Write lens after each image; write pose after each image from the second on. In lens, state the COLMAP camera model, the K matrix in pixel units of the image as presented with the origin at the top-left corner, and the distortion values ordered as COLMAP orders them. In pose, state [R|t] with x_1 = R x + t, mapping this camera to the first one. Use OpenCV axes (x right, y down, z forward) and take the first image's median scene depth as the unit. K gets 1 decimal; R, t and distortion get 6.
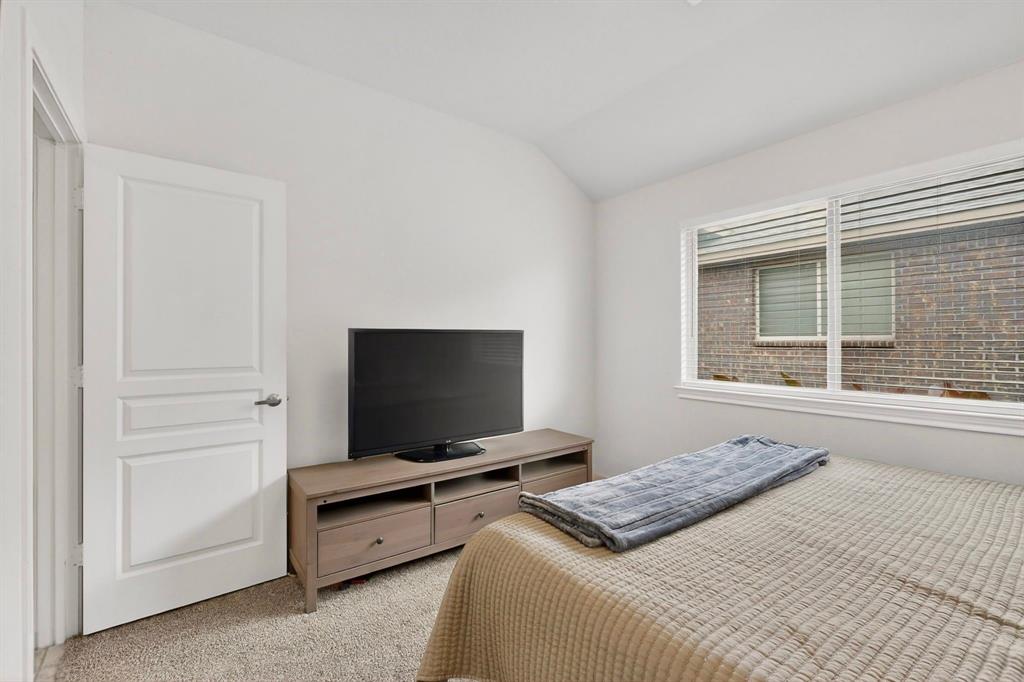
lens RADIAL K [[448.6, 0, 514.1], [0, 448.6, 341.7], [0, 0, 1]] dist [-0.001237, -0.000076]
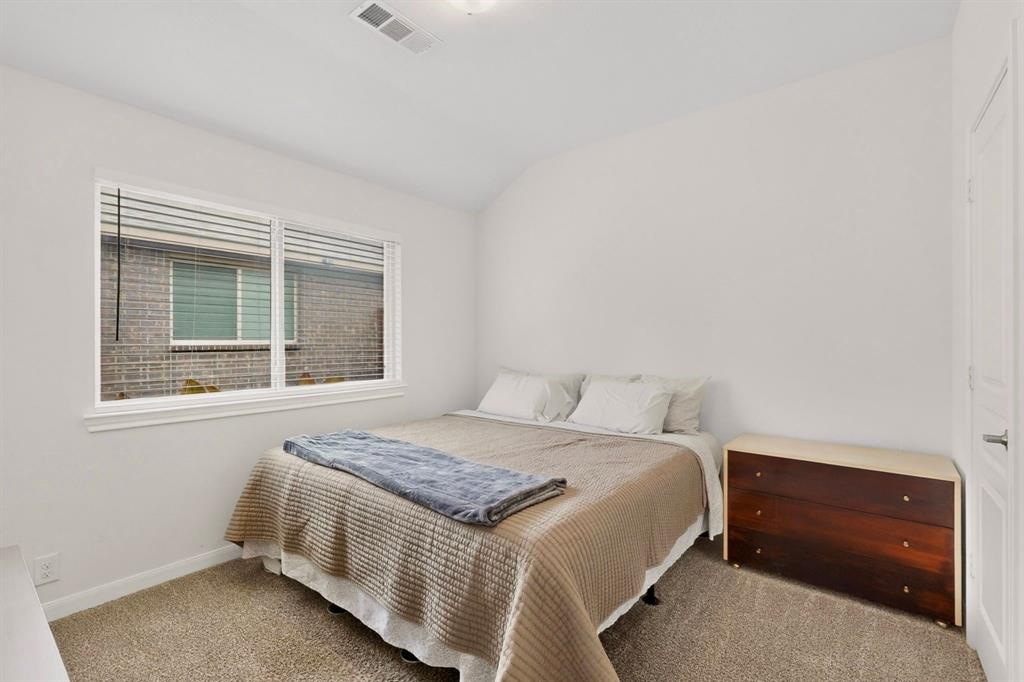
lens RADIAL K [[448.6, 0, 514.1], [0, 448.6, 341.7], [0, 0, 1]] dist [-0.001237, -0.000076]
pose [[-0.259282, 0.004556, 0.965791, -0.493724], [0.006366, 0.999975, -0.003009, -0.001783], [-0.965781, 0.005368, -0.259305, 0.658220]]
